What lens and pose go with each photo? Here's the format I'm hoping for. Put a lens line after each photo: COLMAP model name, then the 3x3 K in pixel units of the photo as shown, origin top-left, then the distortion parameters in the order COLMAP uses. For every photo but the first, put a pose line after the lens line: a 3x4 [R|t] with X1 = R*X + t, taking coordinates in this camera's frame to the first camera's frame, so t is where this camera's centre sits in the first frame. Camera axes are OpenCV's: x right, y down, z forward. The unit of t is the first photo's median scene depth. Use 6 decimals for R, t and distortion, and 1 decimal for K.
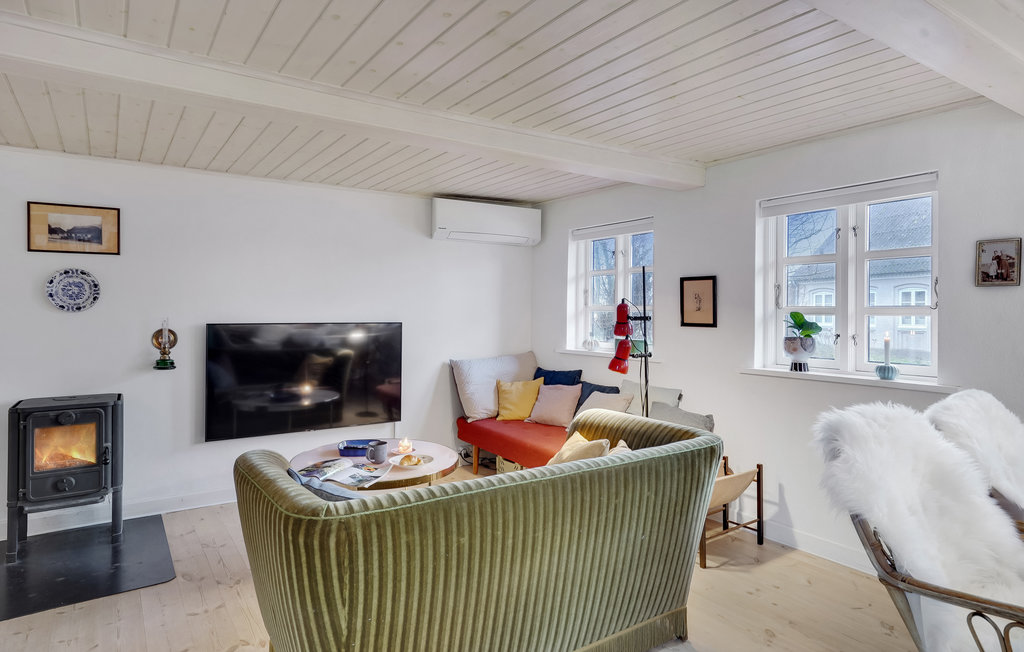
lens RADIAL K [[589.0, 0, 511.8], [0, 589.0, 311.2], [0, 0, 1]] dist [0.004150, 0.000968]
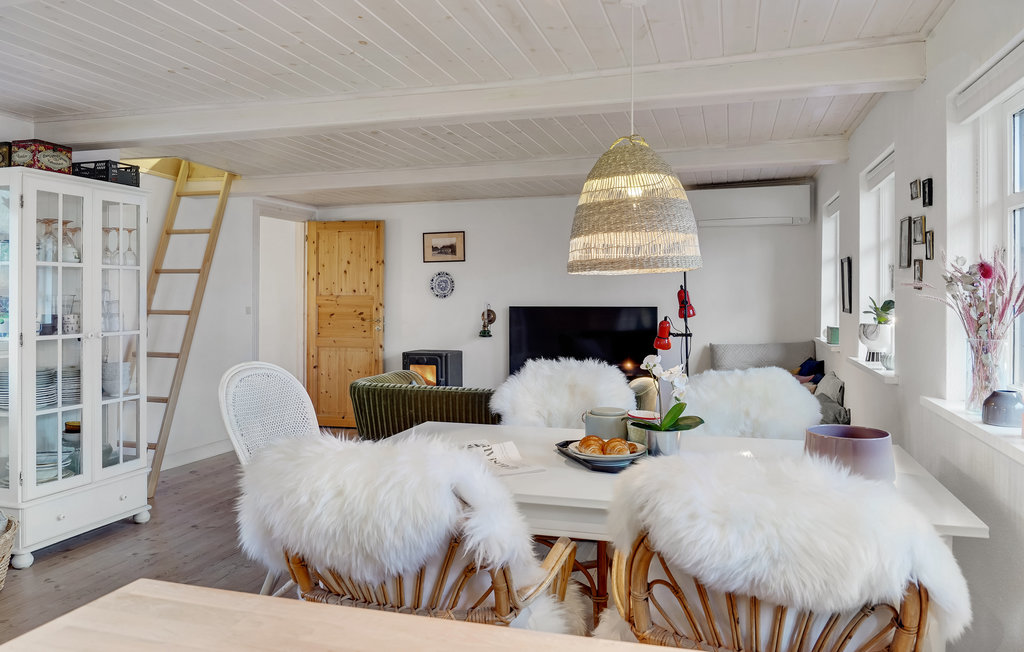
lens RADIAL K [[744.3, 0, 512.0], [0, 744.3, 326.0], [0, 0, 1]] dist [0.000099, 0.000042]
pose [[0.632371, 0.025611, -0.774242, 0.947814], [0.000932, 0.999427, 0.033821, 0.007591], [0.774665, -0.022109, 0.631985, -0.139355]]
